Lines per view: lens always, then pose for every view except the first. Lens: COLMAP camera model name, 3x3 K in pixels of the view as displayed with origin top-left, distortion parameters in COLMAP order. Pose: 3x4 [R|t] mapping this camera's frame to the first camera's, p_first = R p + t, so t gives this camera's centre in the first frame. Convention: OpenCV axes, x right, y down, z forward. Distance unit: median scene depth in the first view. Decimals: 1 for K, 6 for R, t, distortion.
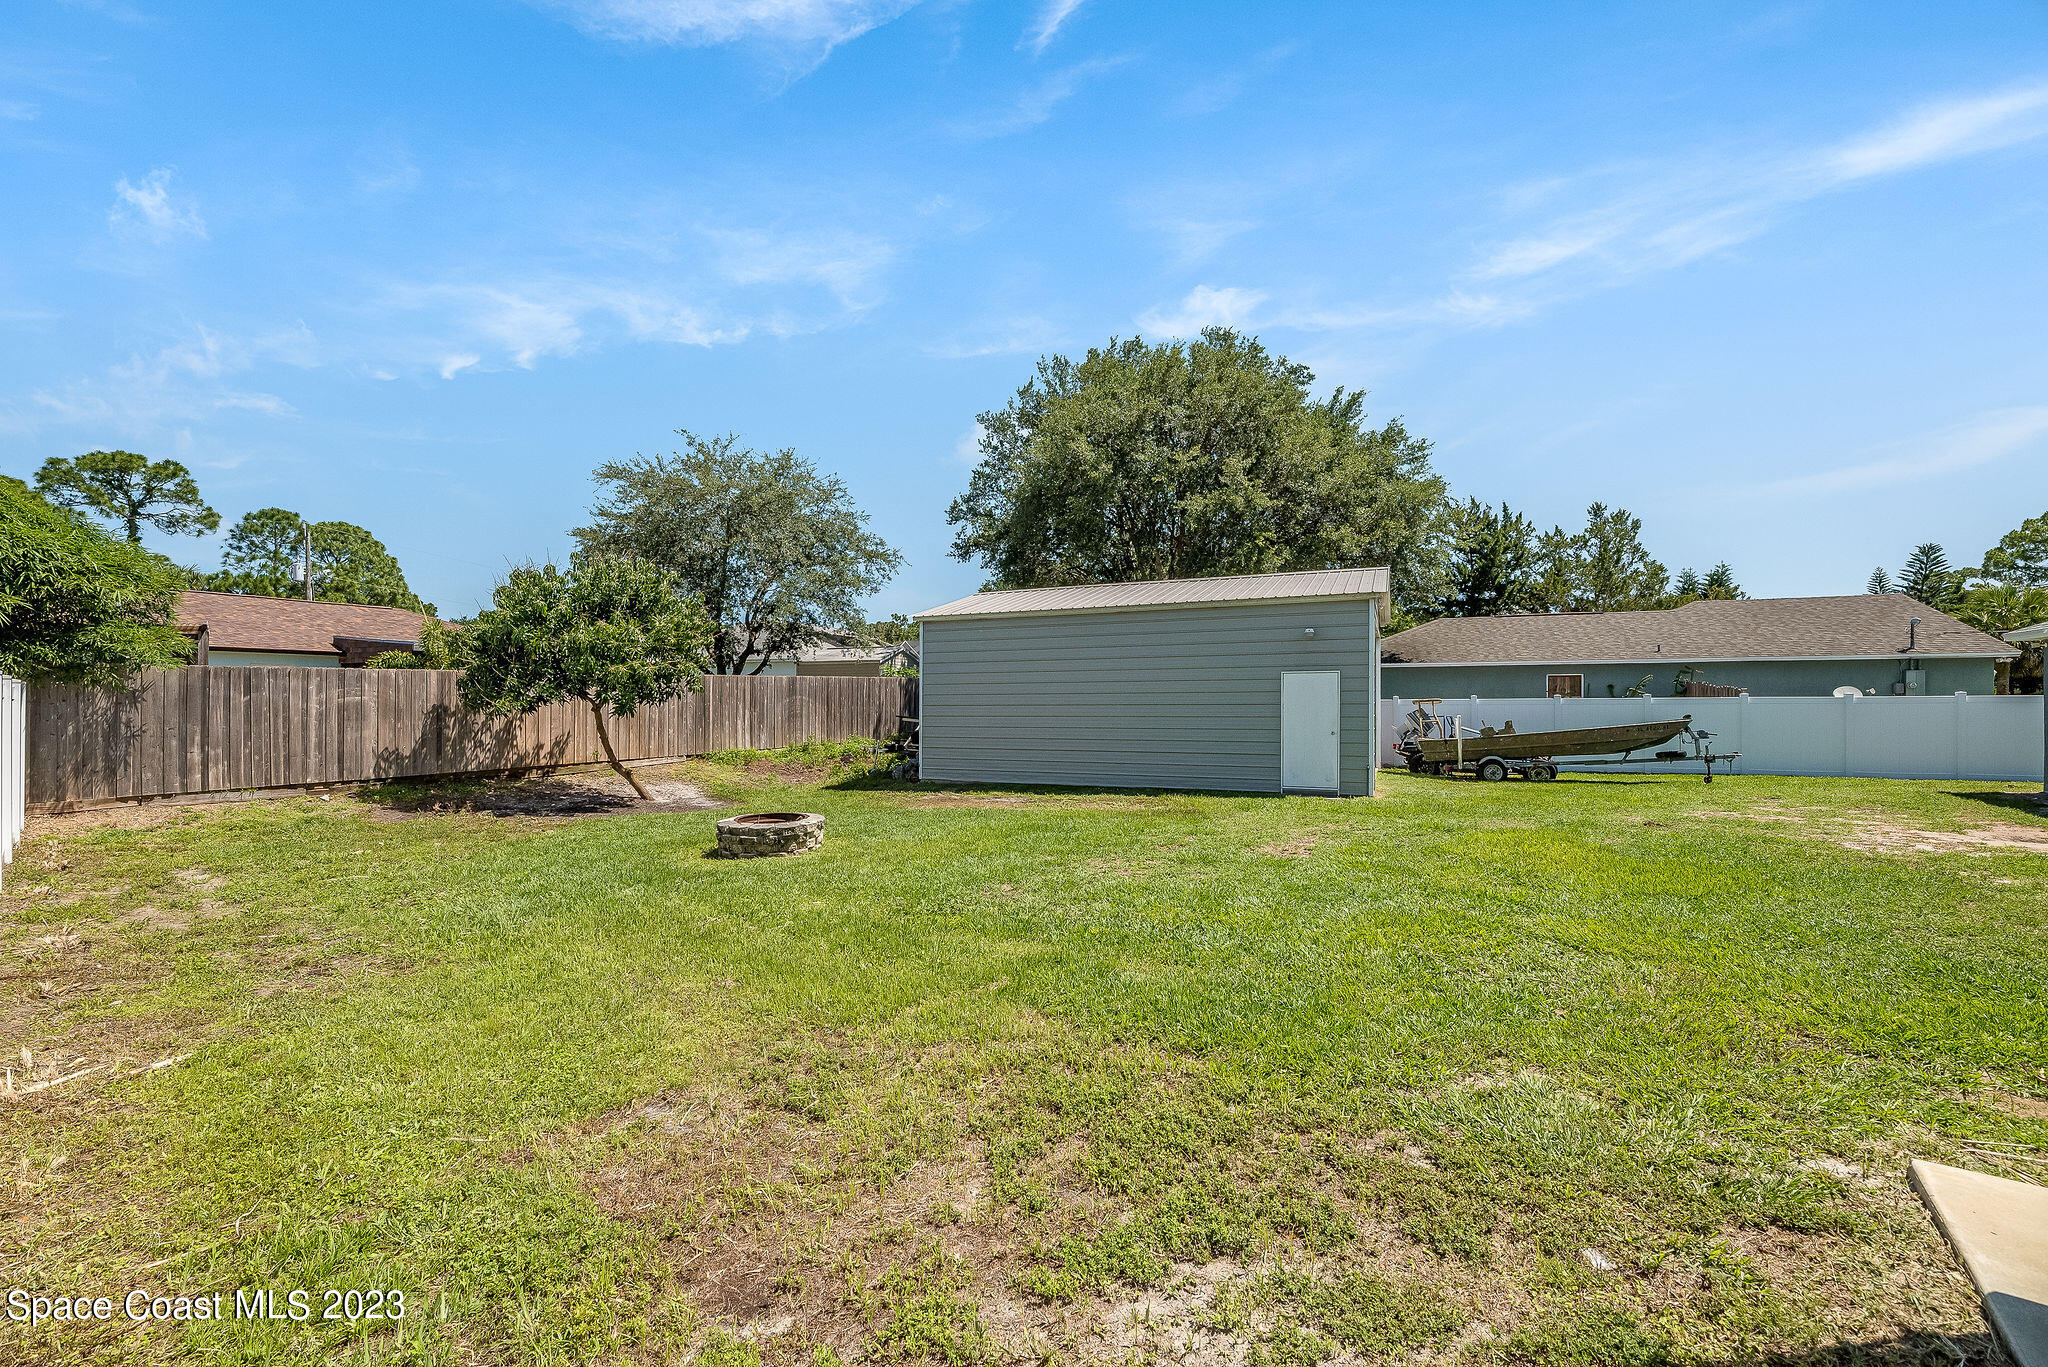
lens RADIAL K [[828.6, 0, 1018.2], [0, 828.6, 676.1], [0, 0, 1]] dist [-0.001499, -0.001376]
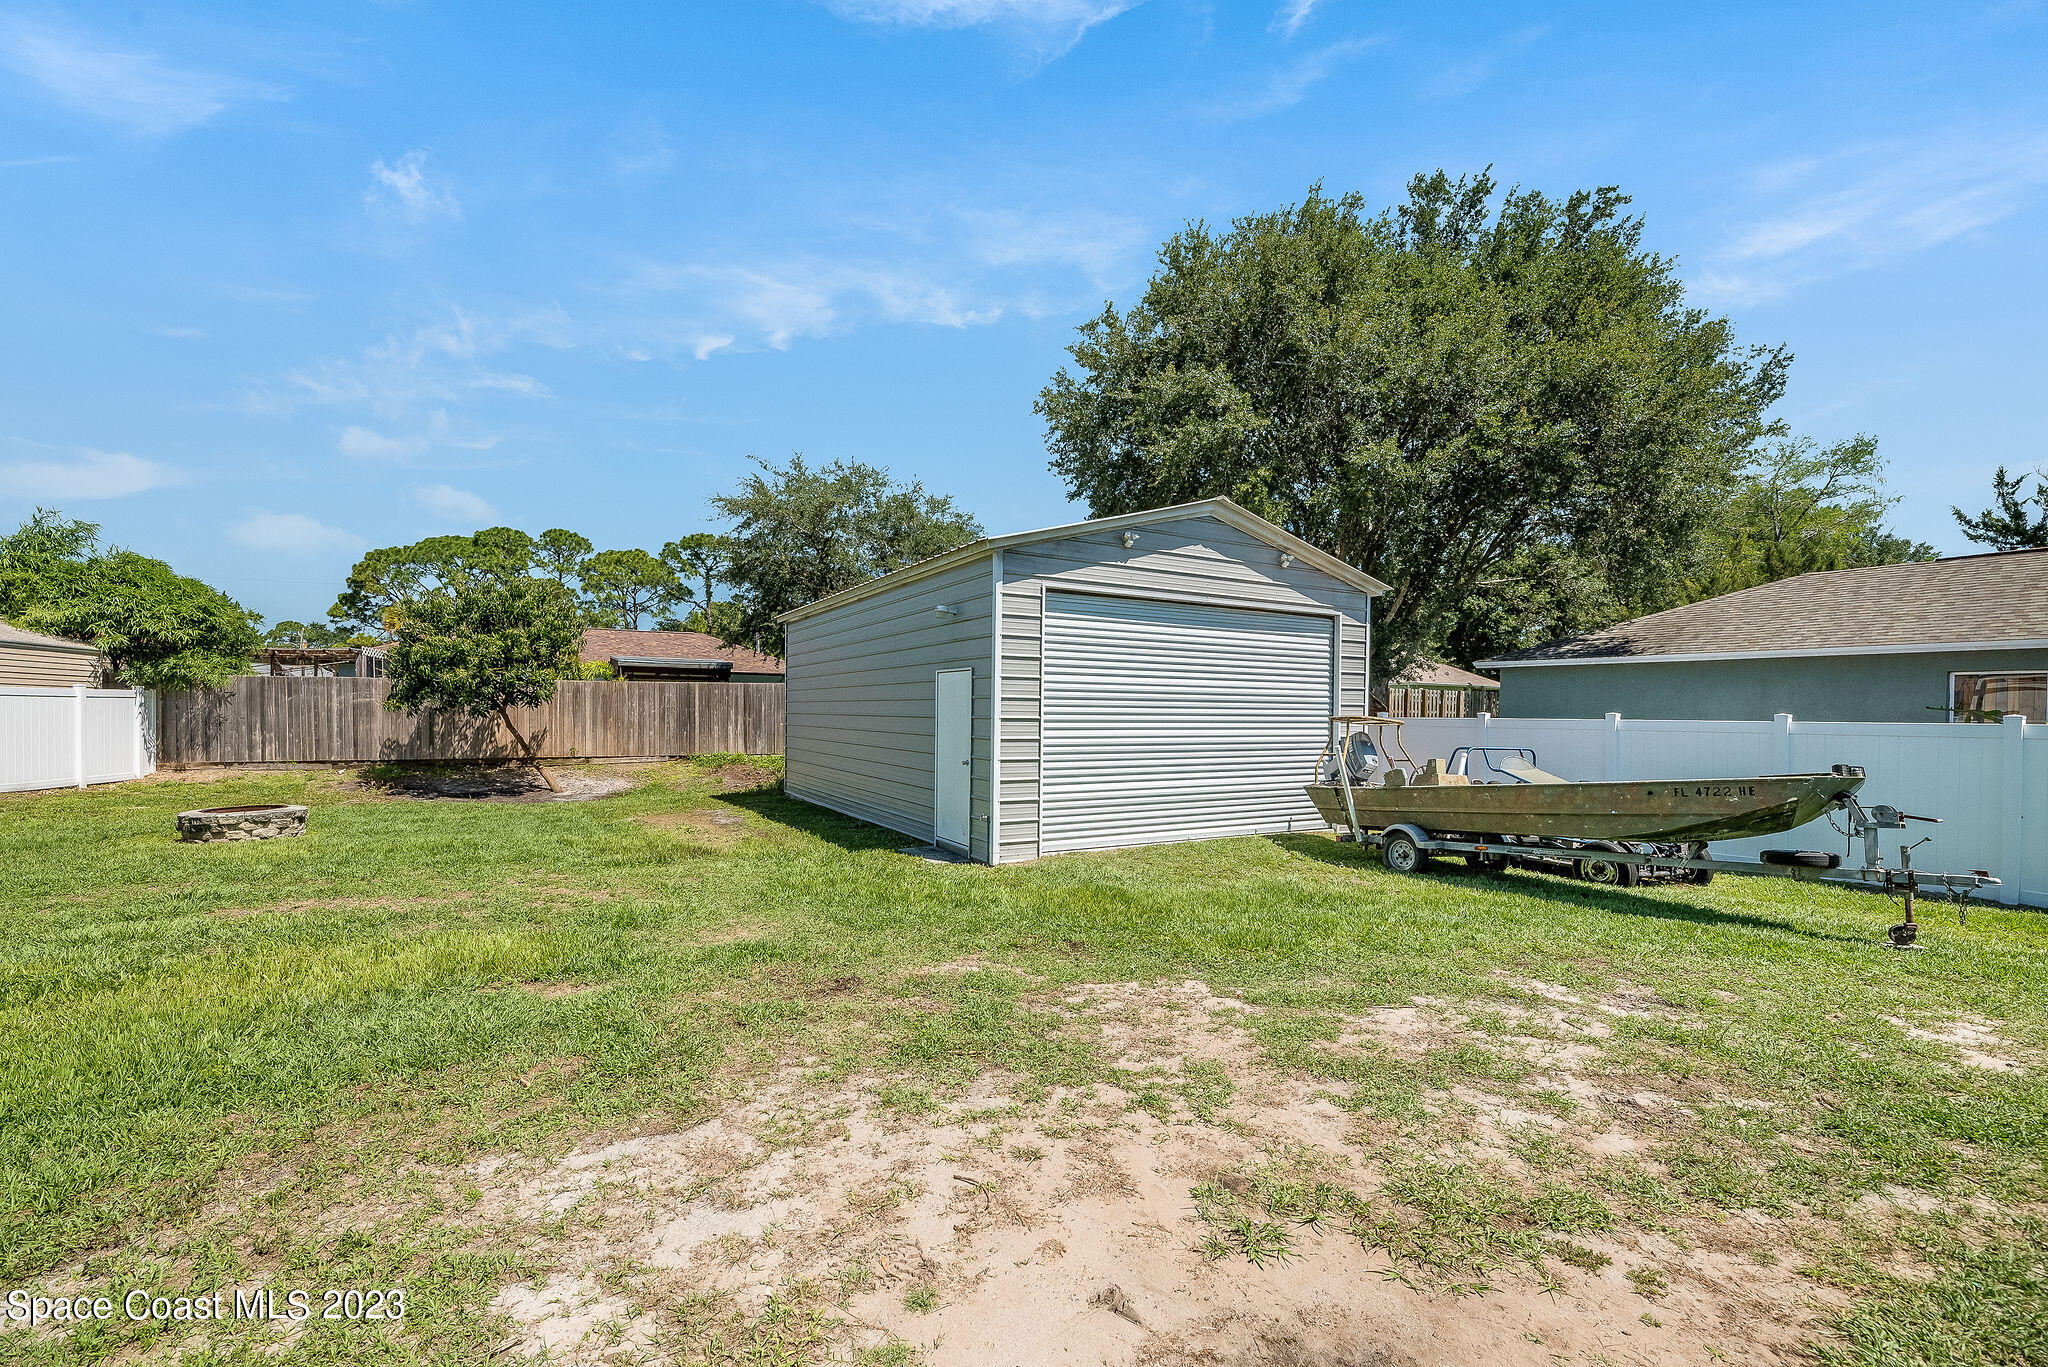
lens RADIAL K [[828.6, 0, 1032.9], [0, 828.6, 708.3], [0, 0, 1]] dist [-0.001499, -0.001376]
pose [[0.811682, 0.012274, -0.583971, 0.791767], [0.001407, 0.999735, 0.022969, 0.010155], [0.584098, -0.019466, 0.811449, 0.487035]]
